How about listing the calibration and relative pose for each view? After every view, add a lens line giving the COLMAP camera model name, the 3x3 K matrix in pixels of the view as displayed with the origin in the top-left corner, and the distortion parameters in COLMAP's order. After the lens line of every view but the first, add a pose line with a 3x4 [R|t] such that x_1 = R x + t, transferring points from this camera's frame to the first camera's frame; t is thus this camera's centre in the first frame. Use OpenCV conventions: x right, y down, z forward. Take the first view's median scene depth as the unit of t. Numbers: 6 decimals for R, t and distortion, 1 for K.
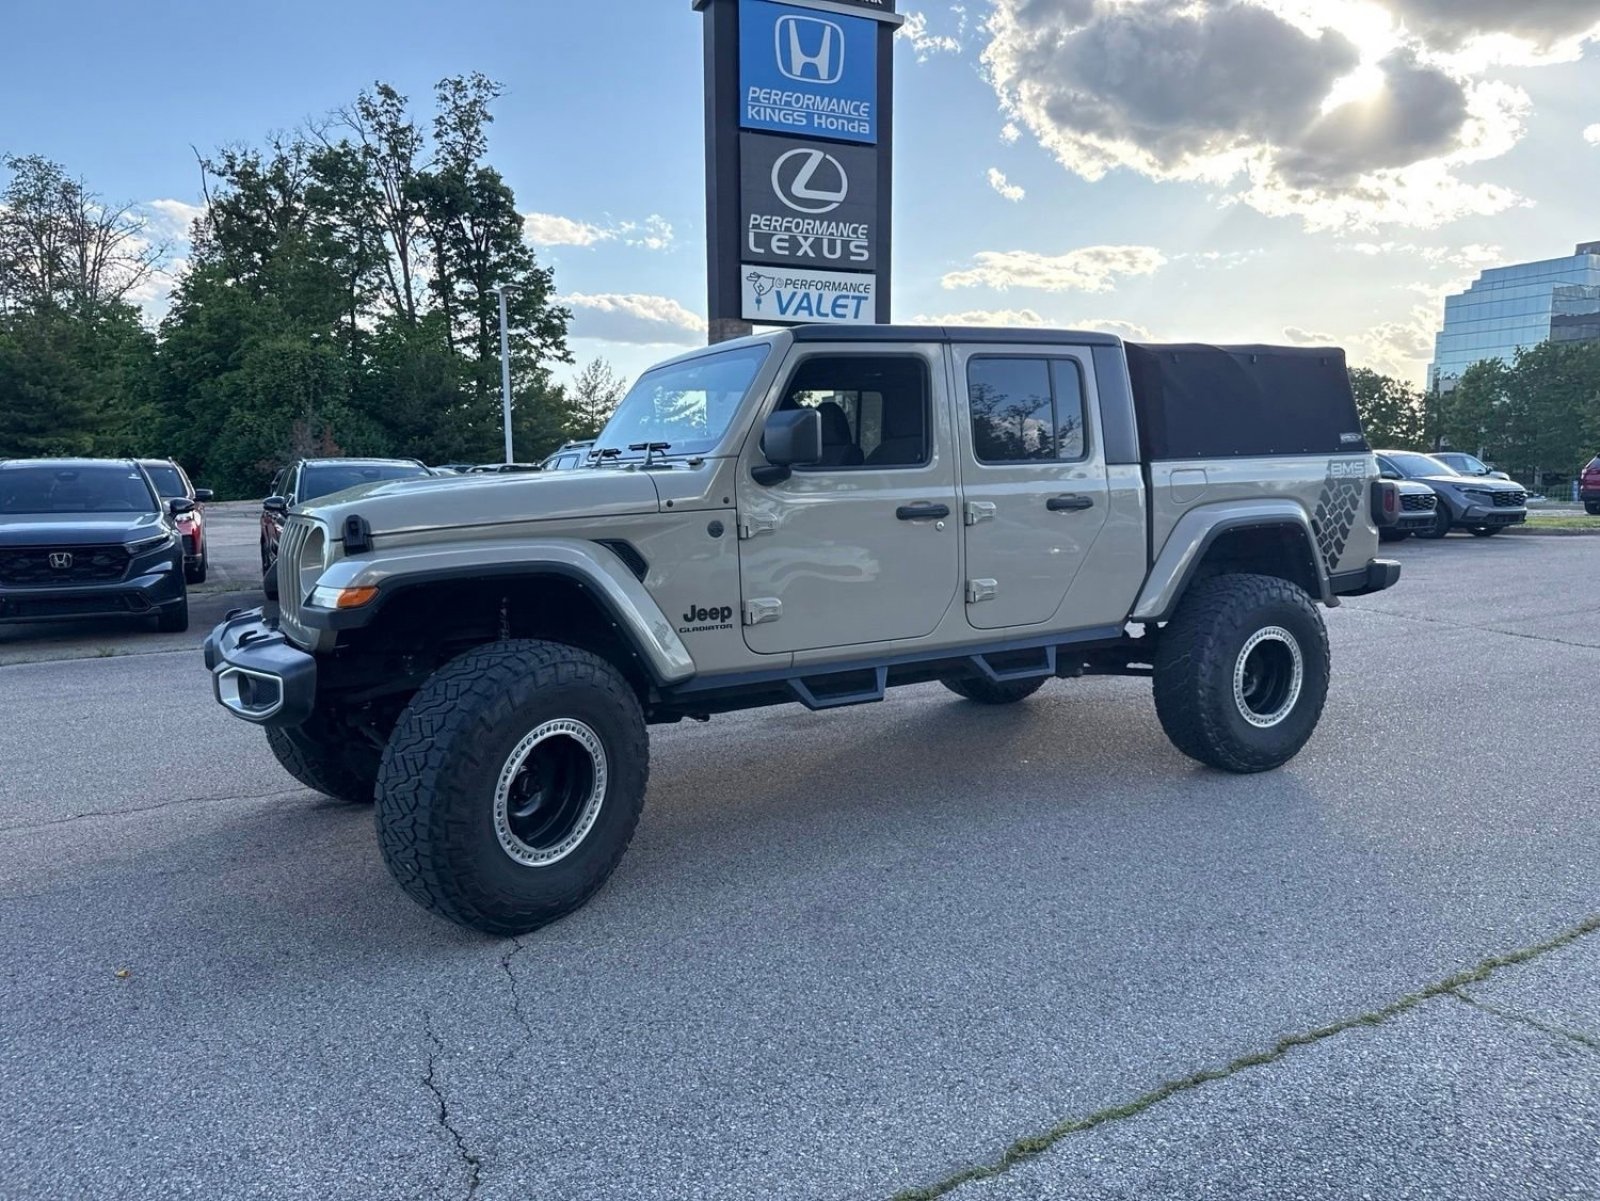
lens RADIAL K [[1110.9, 0, 797.1], [0, 1110.9, 610.5], [0, 0, 1]] dist [0.026058, -0.036702]
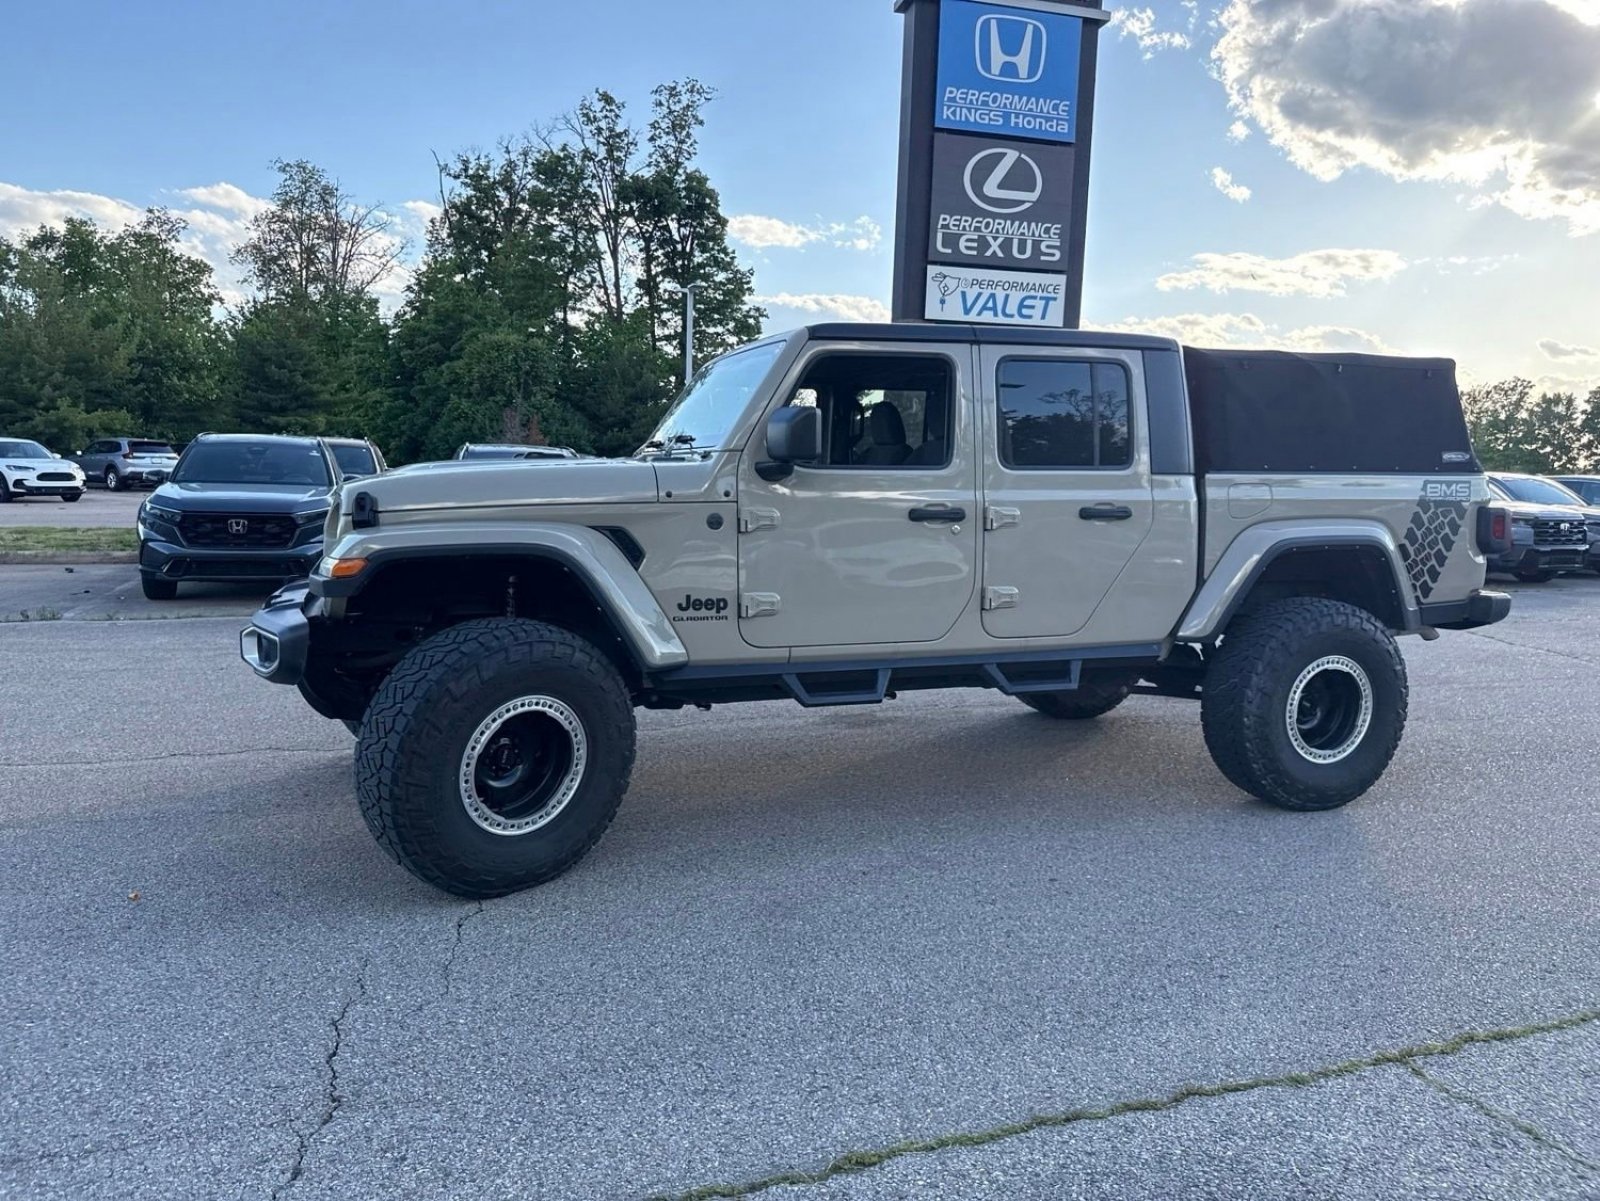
lens RADIAL K [[1114.2, 0, 800.5], [0, 1114.2, 603.3], [0, 0, 1]] dist [0.001770, -0.006314]
pose [[0.984703, 0.058419, -0.164156, 0.100991], [-0.059419, 0.998232, -0.001182, -0.001185], [0.163796, 0.010917, 0.986434, 0.007254]]
